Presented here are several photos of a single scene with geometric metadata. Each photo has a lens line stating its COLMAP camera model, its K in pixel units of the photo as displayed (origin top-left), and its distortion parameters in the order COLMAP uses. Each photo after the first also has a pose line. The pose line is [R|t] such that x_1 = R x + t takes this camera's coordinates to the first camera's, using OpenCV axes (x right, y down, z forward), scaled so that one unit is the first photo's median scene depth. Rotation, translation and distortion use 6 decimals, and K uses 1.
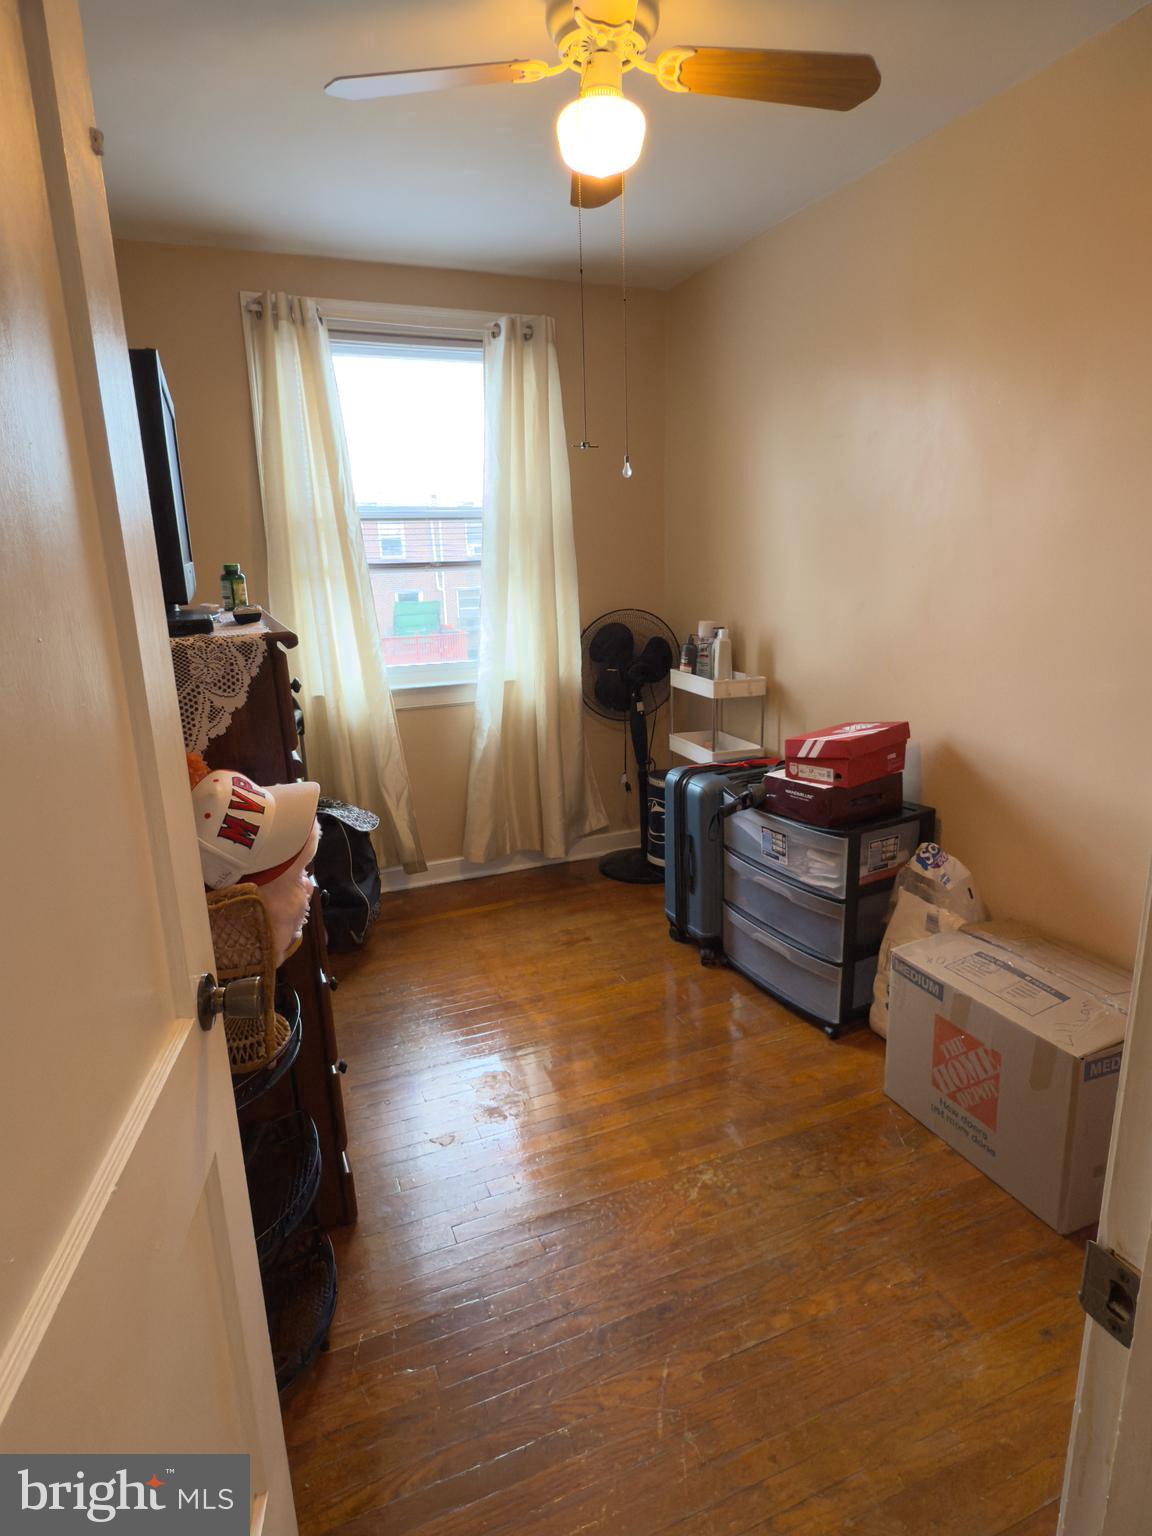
lens RADIAL K [[859.2, 0, 579.2], [0, 859.2, 770.9], [0, 0, 1]] dist [-0.004721, -0.000460]
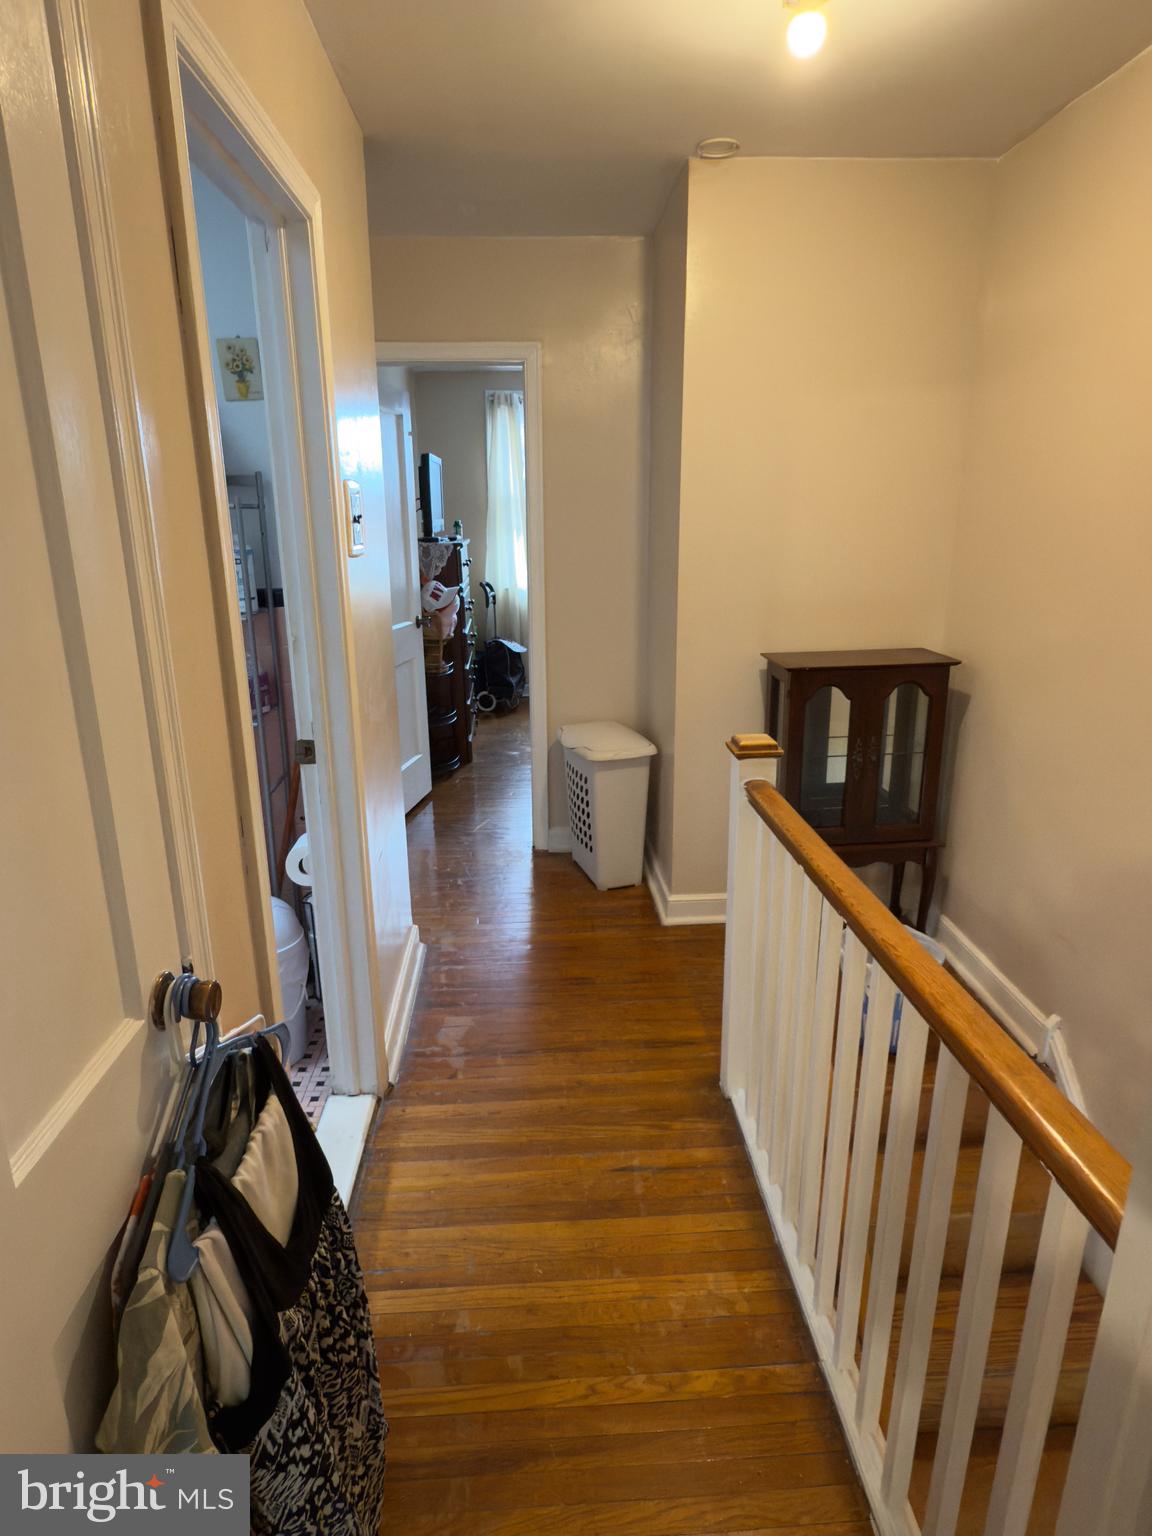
lens RADIAL K [[859.2, 0, 576.4], [0, 859.2, 763.0], [0, 0, 1]] dist [-0.004721, -0.000460]
pose [[0.941609, 0.124004, -0.313043, 1.165329], [-0.108769, 0.991891, 0.065741, 0.391211], [0.318657, -0.027853, 0.947461, -1.904023]]
